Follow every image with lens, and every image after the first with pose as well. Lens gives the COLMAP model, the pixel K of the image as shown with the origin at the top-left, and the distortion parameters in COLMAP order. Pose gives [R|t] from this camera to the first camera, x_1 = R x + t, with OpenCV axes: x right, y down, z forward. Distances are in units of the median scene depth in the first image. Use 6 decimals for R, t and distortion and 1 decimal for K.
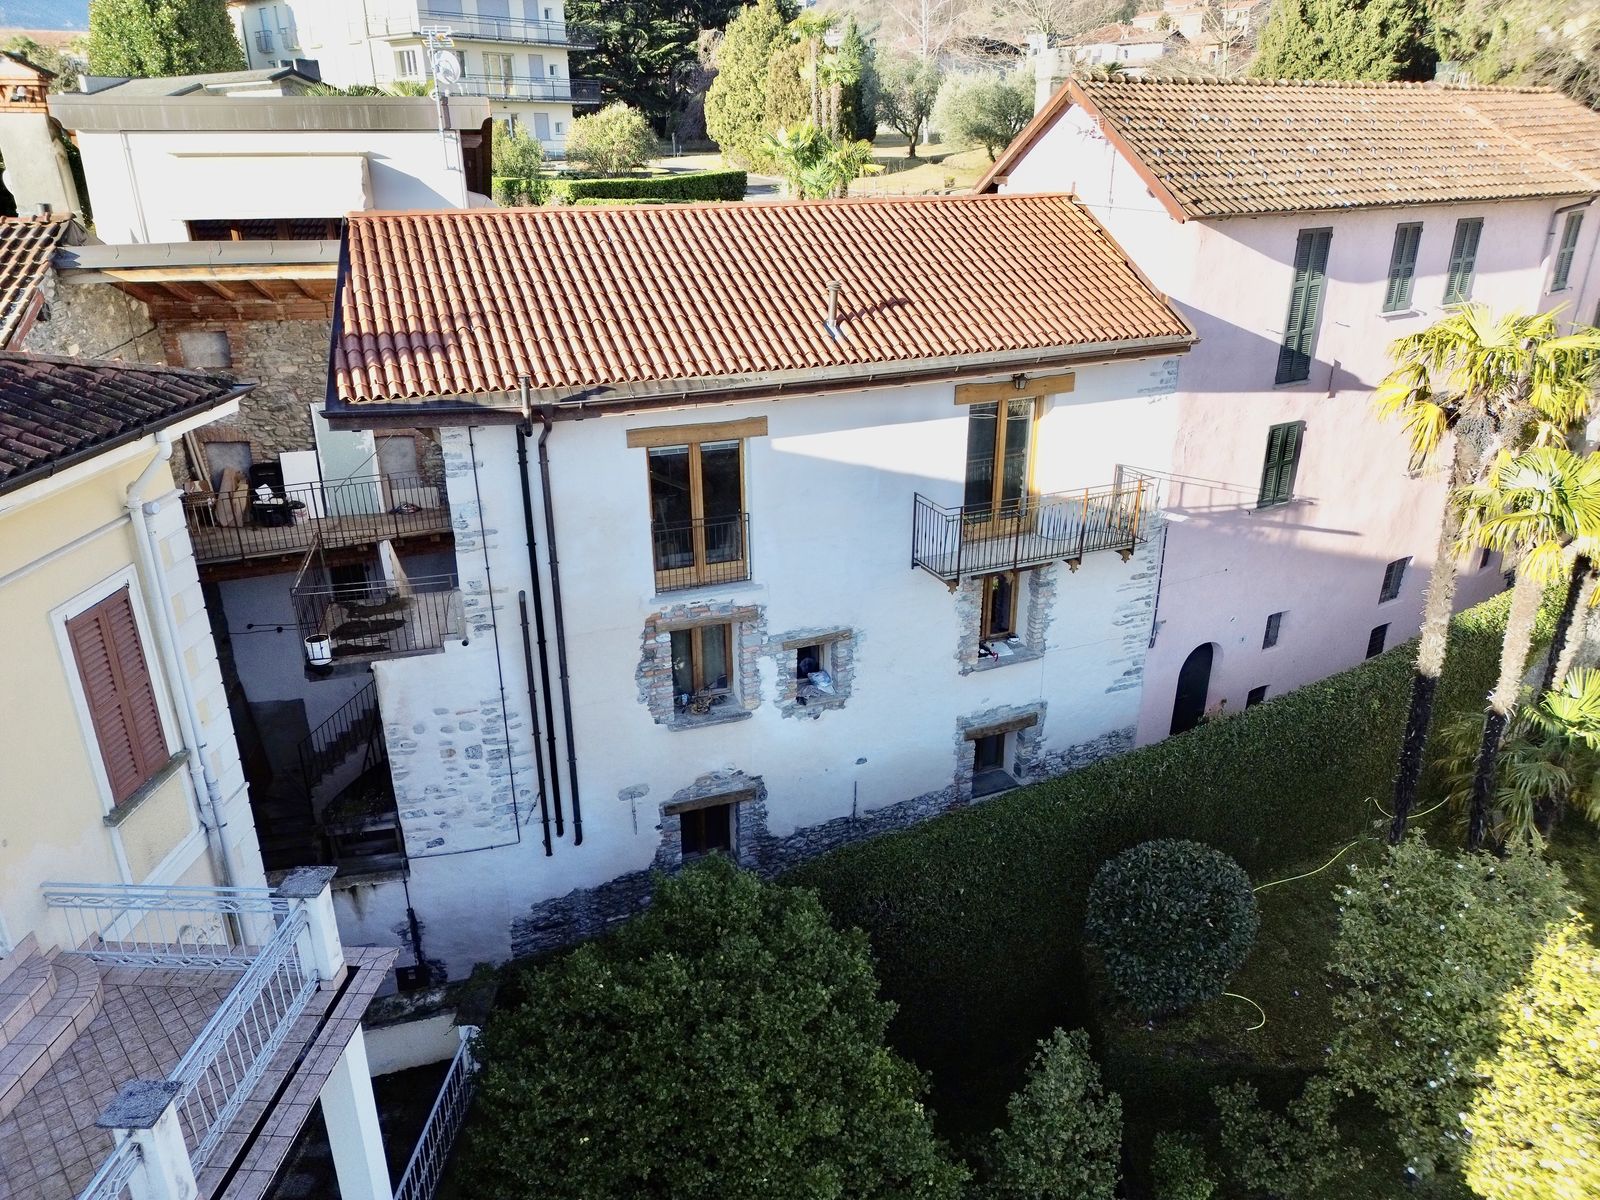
lens RADIAL K [[1117.7, 0, 801.8], [0, 1117.7, 602.1], [0, 0, 1]] dist [0.039313, -0.017124]
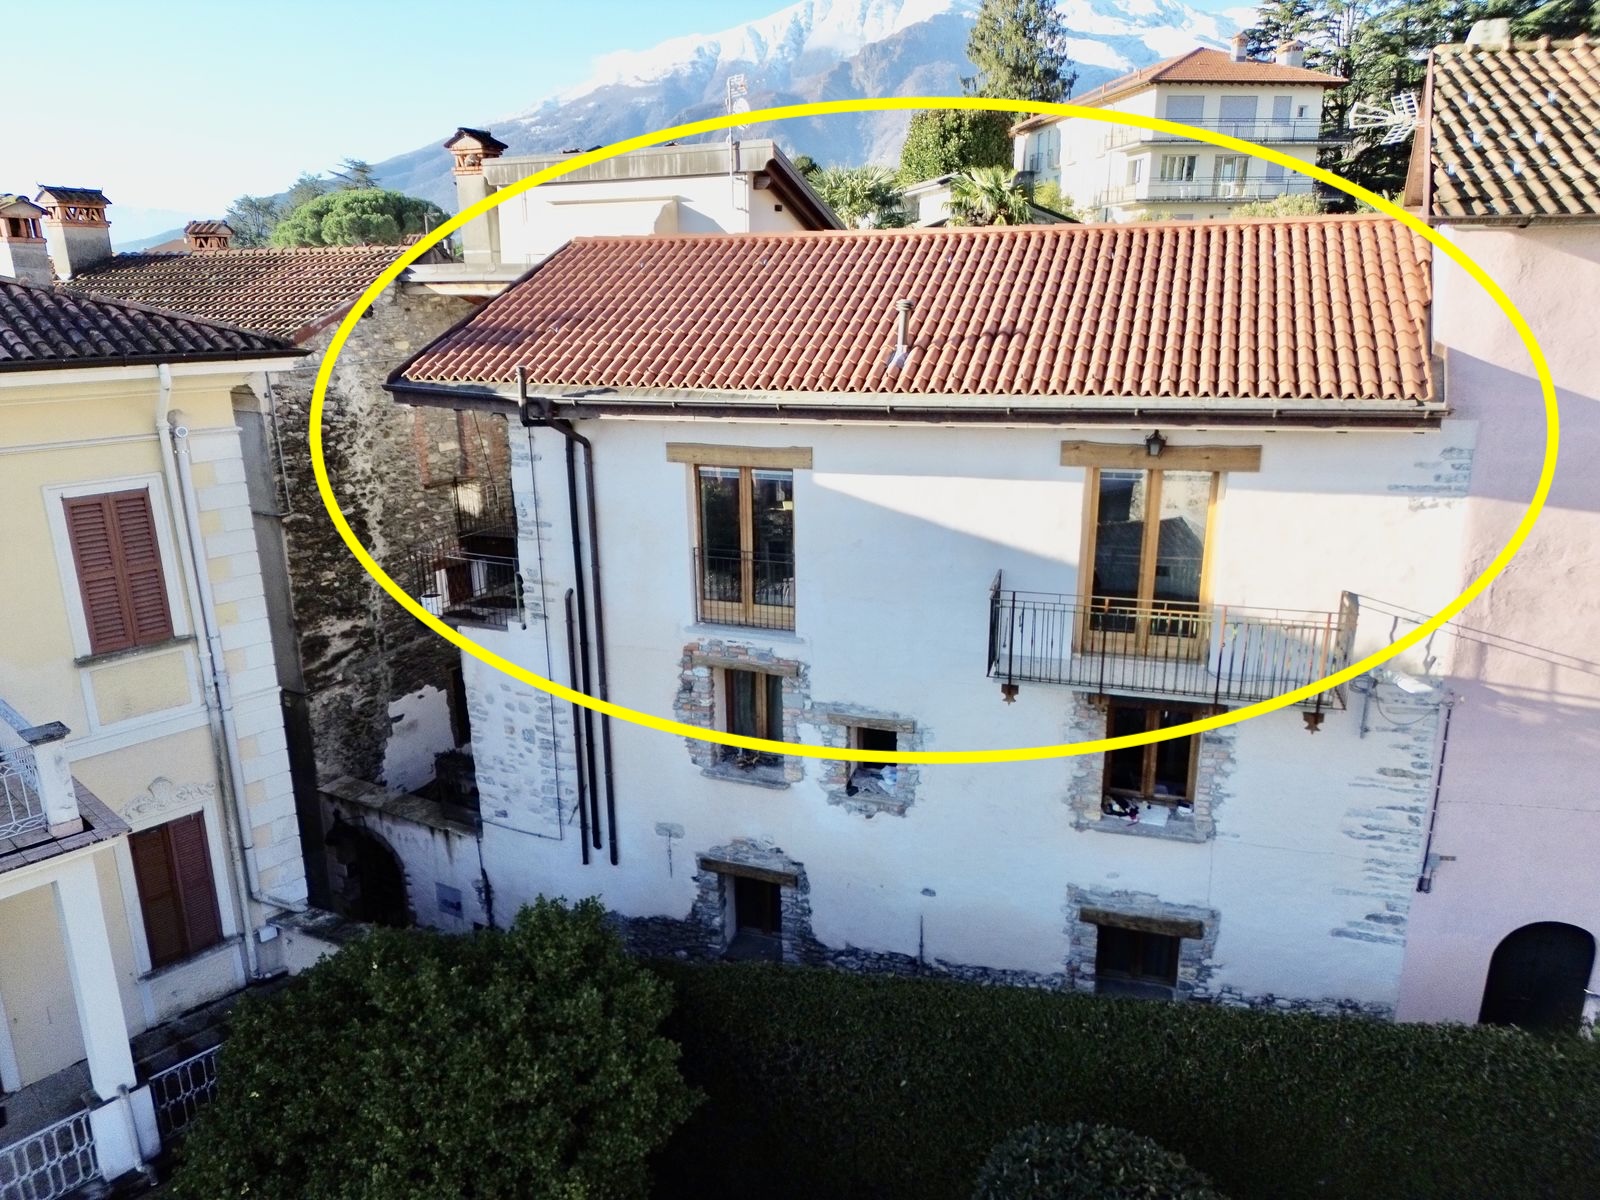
lens RADIAL K [[1117.7, 0, 800.2], [0, 1117.7, 596.7], [0, 0, 1]] dist [0.039313, -0.017124]
pose [[0.763125, 0.177919, -0.621277, 0.489701], [-0.240747, 0.970425, -0.017806, -0.031121], [0.599735, 0.163159, 0.783388, 0.298714]]
